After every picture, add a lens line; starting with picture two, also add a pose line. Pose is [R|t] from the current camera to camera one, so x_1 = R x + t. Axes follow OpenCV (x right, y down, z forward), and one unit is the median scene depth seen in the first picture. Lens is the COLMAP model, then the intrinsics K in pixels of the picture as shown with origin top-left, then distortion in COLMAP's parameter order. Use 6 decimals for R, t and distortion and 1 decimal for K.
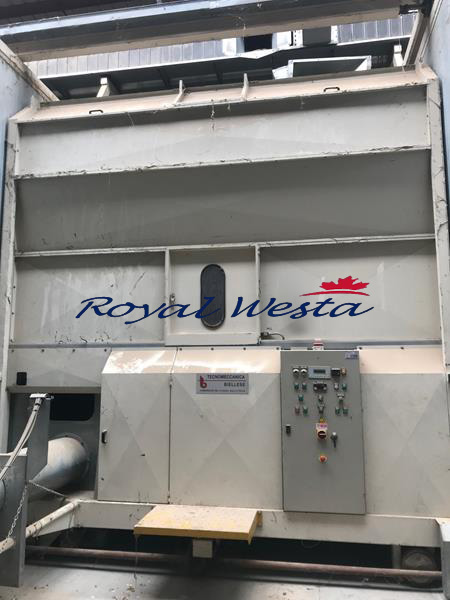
lens RADIAL K [[490.2, 0, 225.5], [0, 490.2, 298.1], [0, 0, 1]] dist [0.048599, -0.008554]
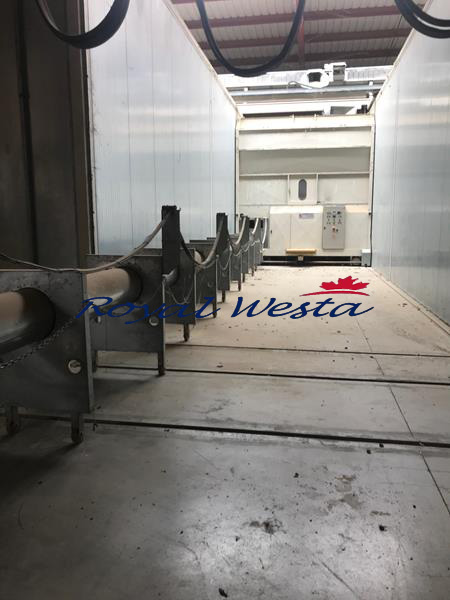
lens RADIAL K [[490.2, 0, 223.1], [0, 490.2, 300.7], [0, 0, 1]] dist [0.048599, -0.008554]
pose [[0.999893, -0.007481, 0.012565, -0.628238], [0.003397, 0.954561, 0.297998, -0.287462], [-0.014223, -0.297923, 0.954484, -2.446402]]
